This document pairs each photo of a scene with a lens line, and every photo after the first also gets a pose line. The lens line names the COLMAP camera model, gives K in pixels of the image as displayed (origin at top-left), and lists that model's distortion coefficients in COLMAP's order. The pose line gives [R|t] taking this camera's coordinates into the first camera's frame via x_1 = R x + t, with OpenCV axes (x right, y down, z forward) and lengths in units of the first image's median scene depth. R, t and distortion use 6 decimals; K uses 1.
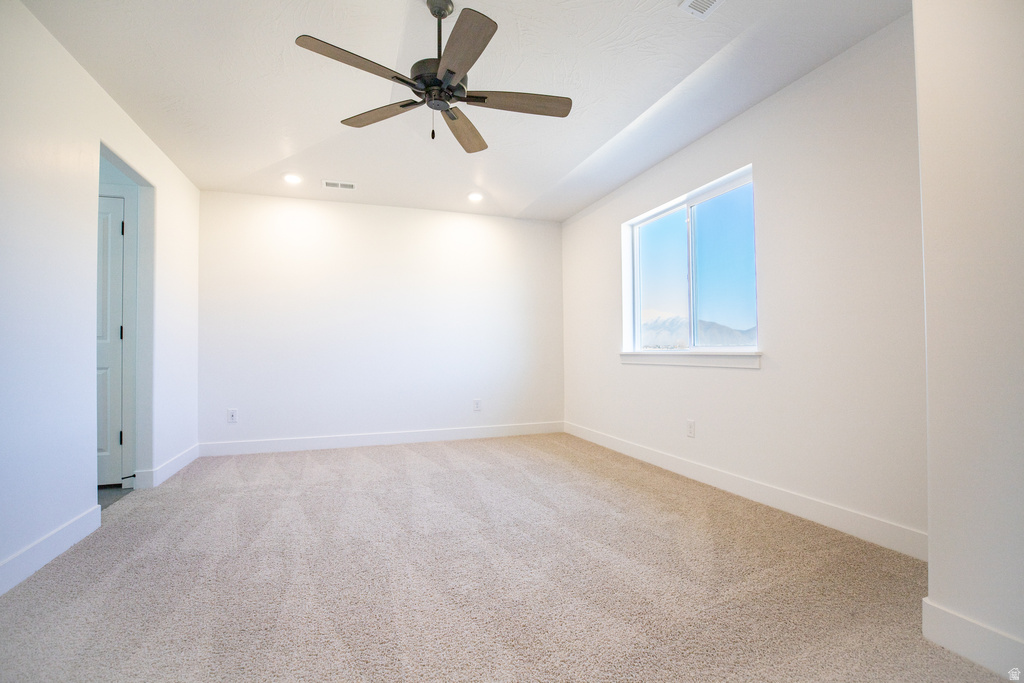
lens RADIAL K [[467.3, 0, 508.9], [0, 467.3, 340.4], [0, 0, 1]] dist [-0.024454, 0.004798]
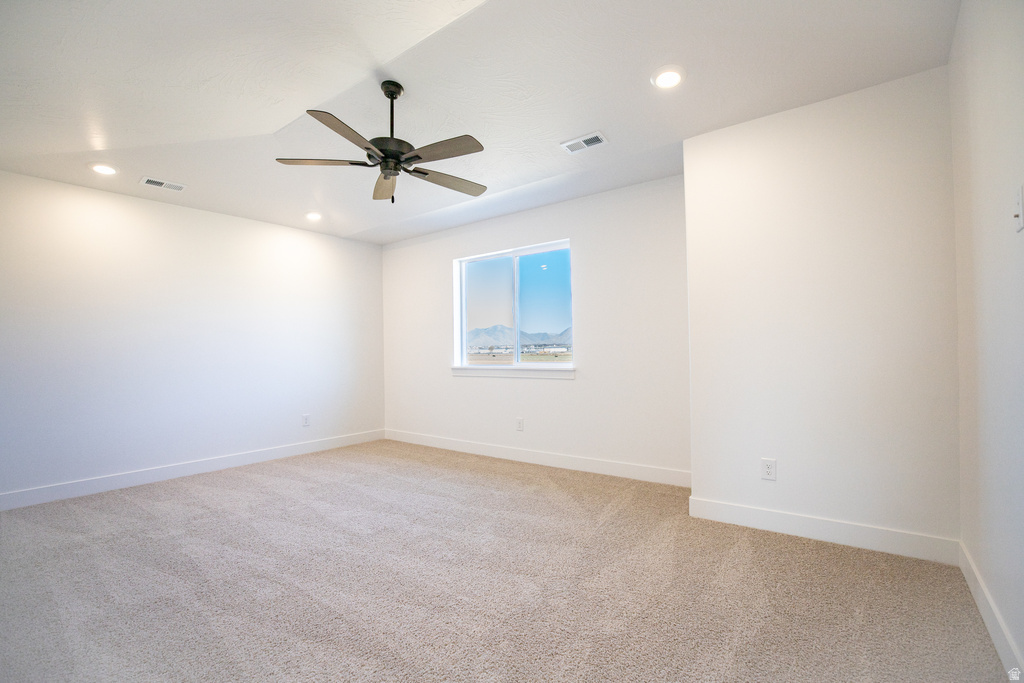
lens RADIAL K [[467.3, 0, 511.6], [0, 467.3, 344.8], [0, 0, 1]] dist [-0.024454, 0.004798]
pose [[0.842062, 0.001754, 0.539379, -0.432785], [-0.003848, 0.999989, 0.002755, -0.053105], [-0.539368, -0.004395, 0.842059, -0.146955]]
